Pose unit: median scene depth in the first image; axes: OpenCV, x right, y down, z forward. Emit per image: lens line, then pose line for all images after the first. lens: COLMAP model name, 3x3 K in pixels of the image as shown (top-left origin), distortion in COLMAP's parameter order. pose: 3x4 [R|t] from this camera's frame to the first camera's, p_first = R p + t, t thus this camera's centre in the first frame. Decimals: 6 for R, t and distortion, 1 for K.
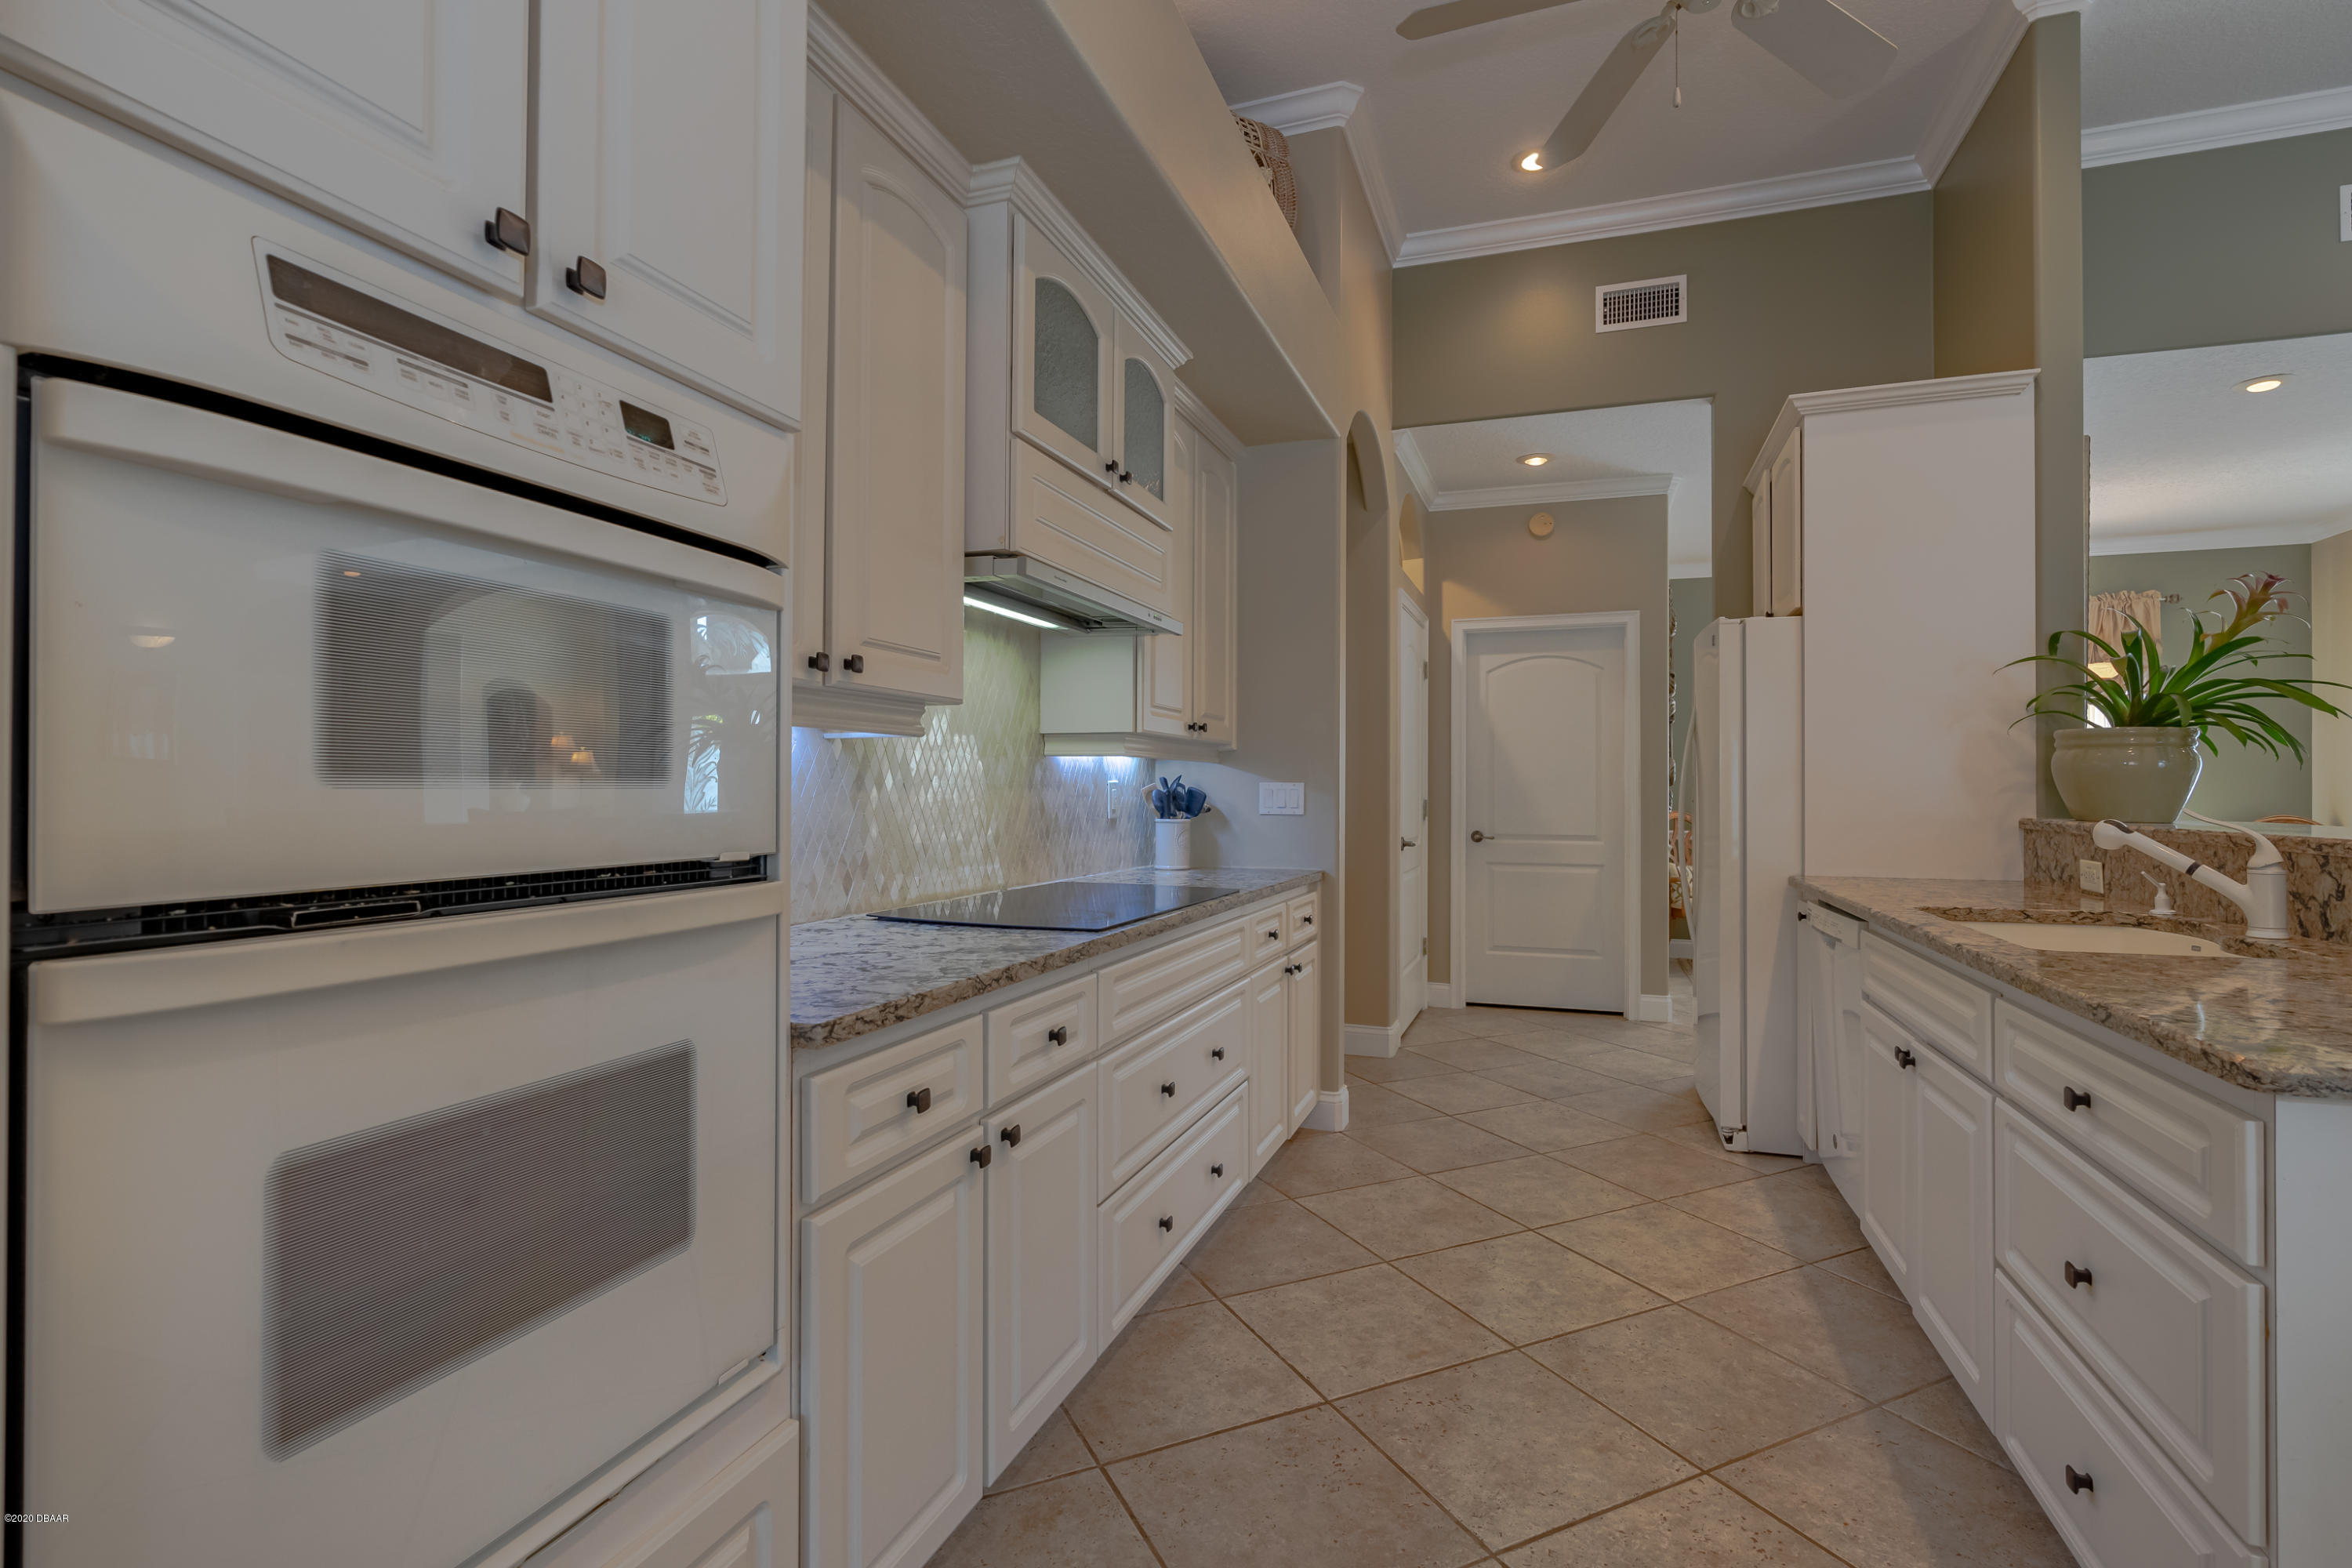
lens RADIAL K [[1095.3, 0, 1226.0], [0, 1095.3, 788.5], [0, 0, 1]] dist [-0.010804, 0.004506]
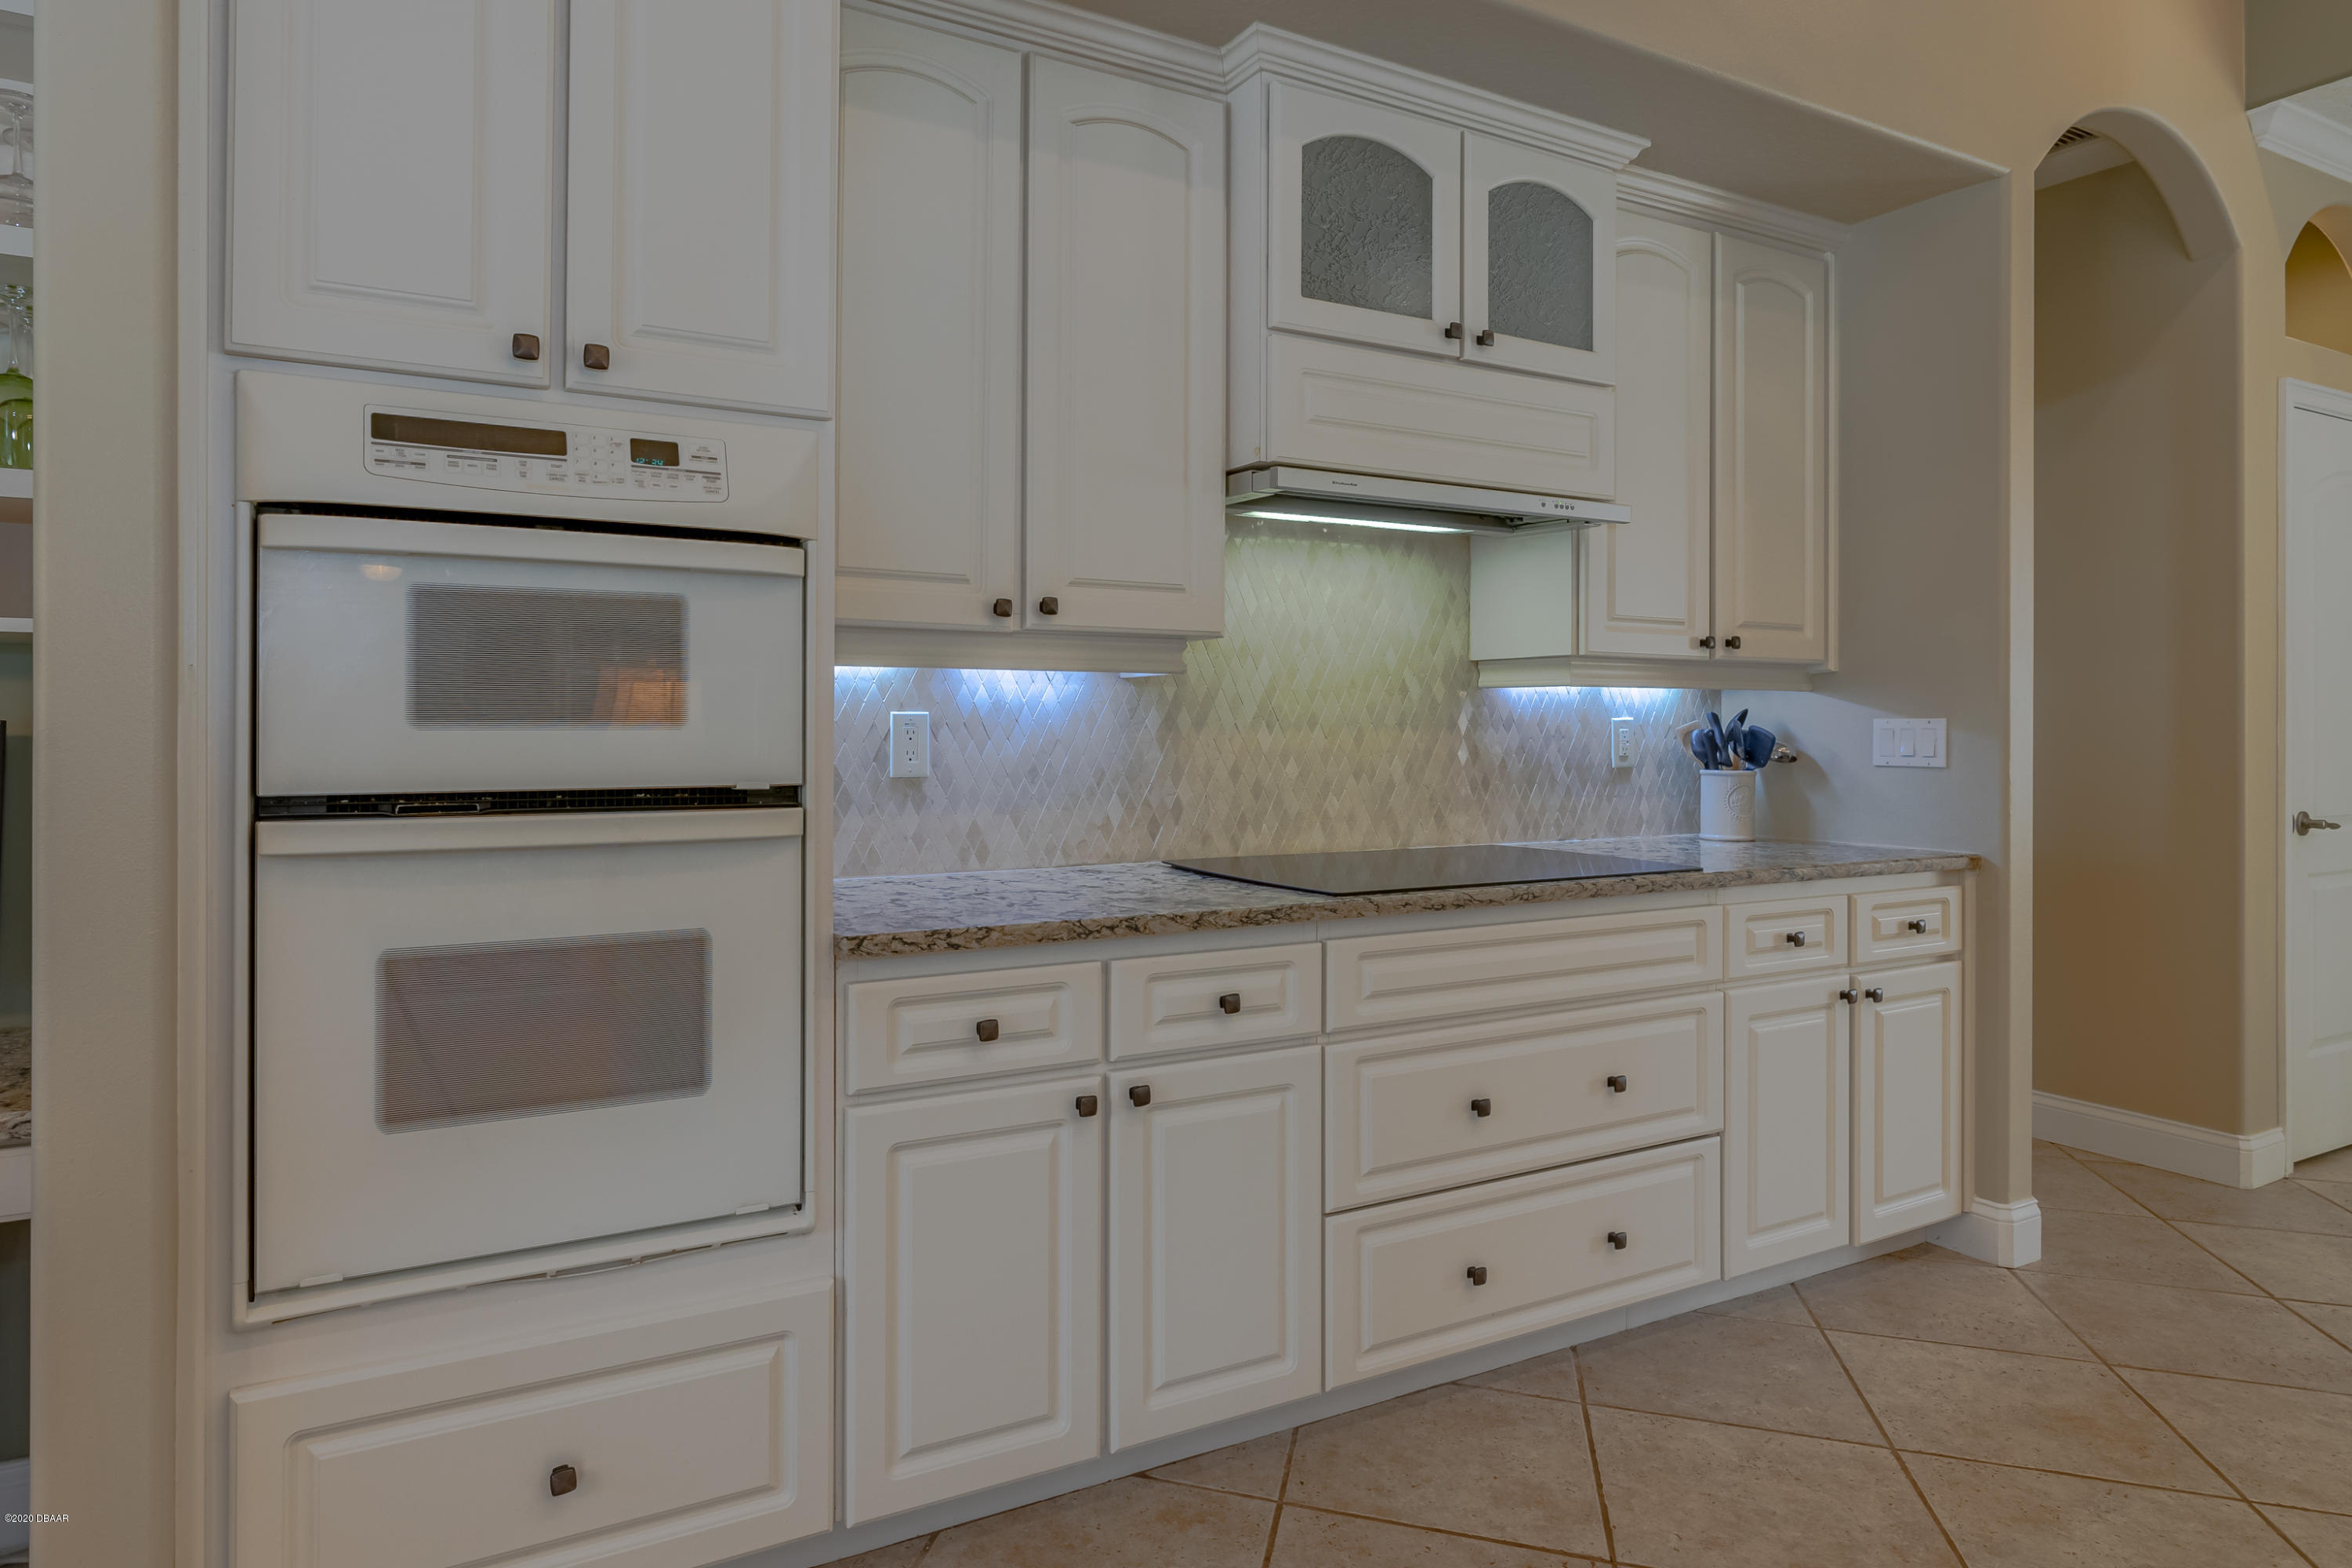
lens RADIAL K [[1354.2, 0, 1009.6], [0, 1354.2, 729.2], [0, 0, 1]] dist [-0.014149, 0.003656]
pose [[0.710356, -0.002107, -0.703839, 0.435026], [0.002251, 0.999997, -0.000722, 0.000796], [0.703839, -0.001072, 0.710359, 0.070500]]
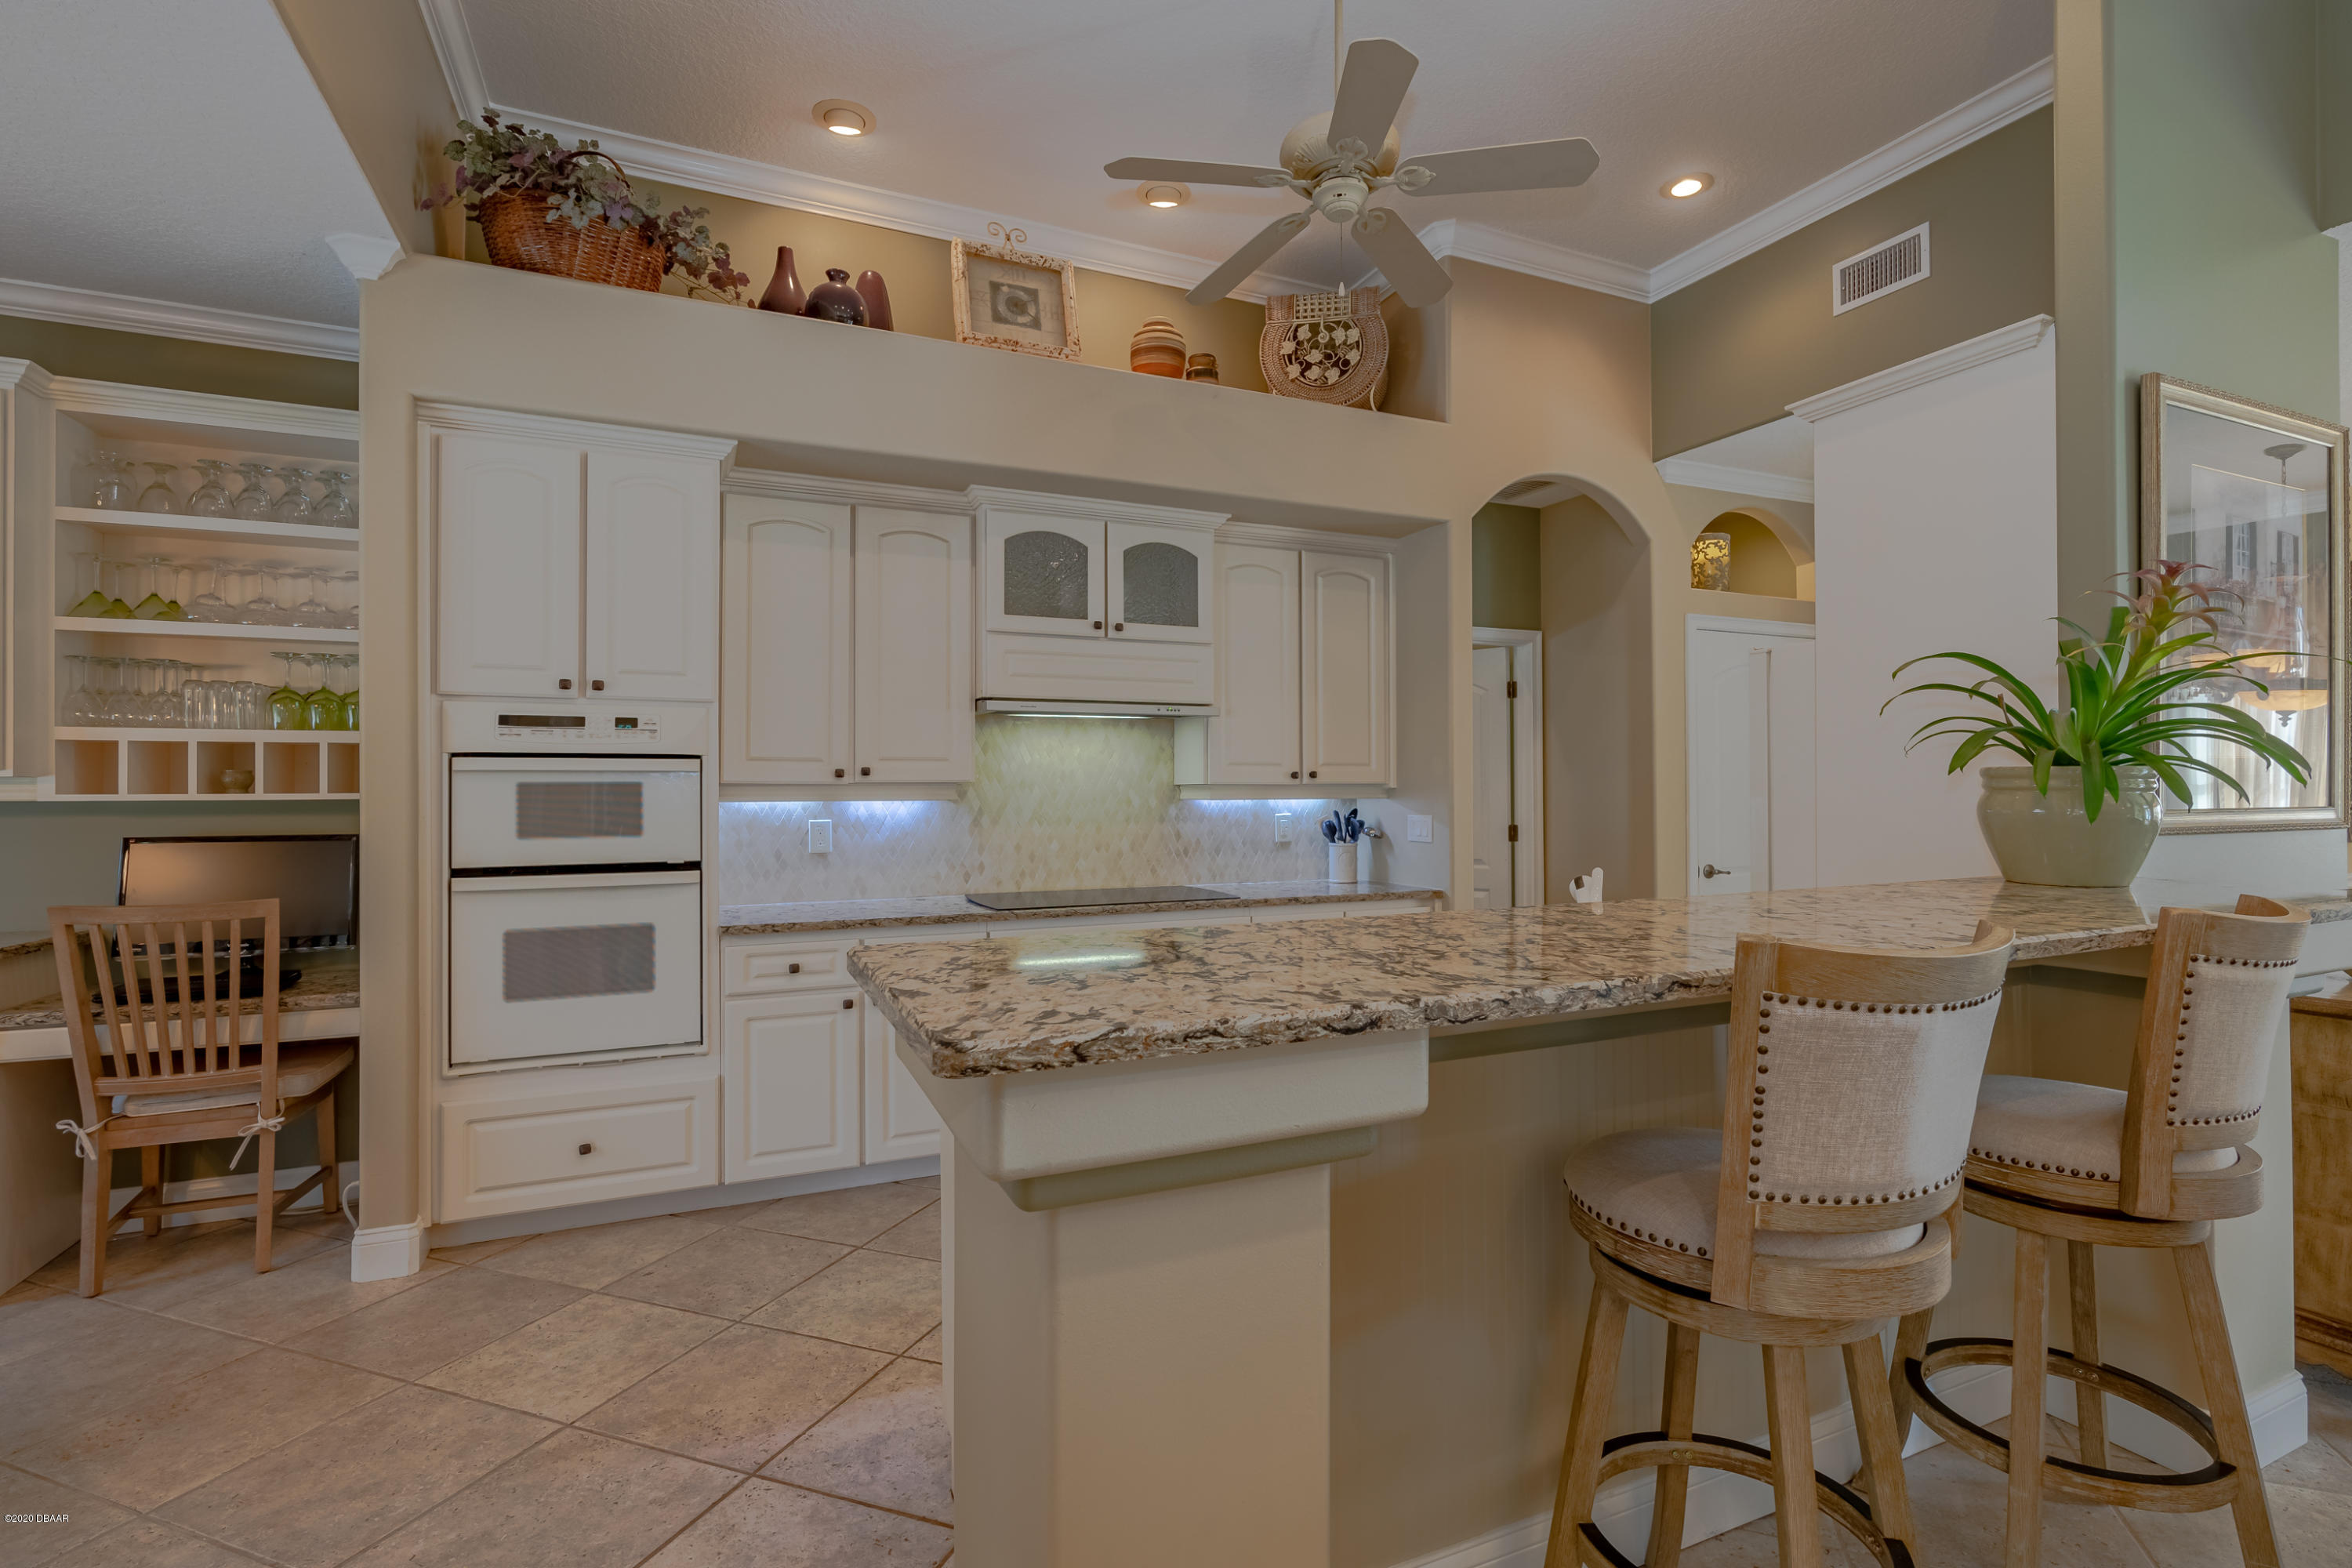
lens RADIAL K [[1095.3, 0, 1220.7], [0, 1095.3, 793.2], [0, 0, 1]] dist [-0.010804, 0.004506]
pose [[0.702028, -0.004892, -0.712133, 1.378389], [0.006681, 0.999978, -0.000282, -0.056114], [0.712118, -0.004560, 0.702045, 0.007262]]
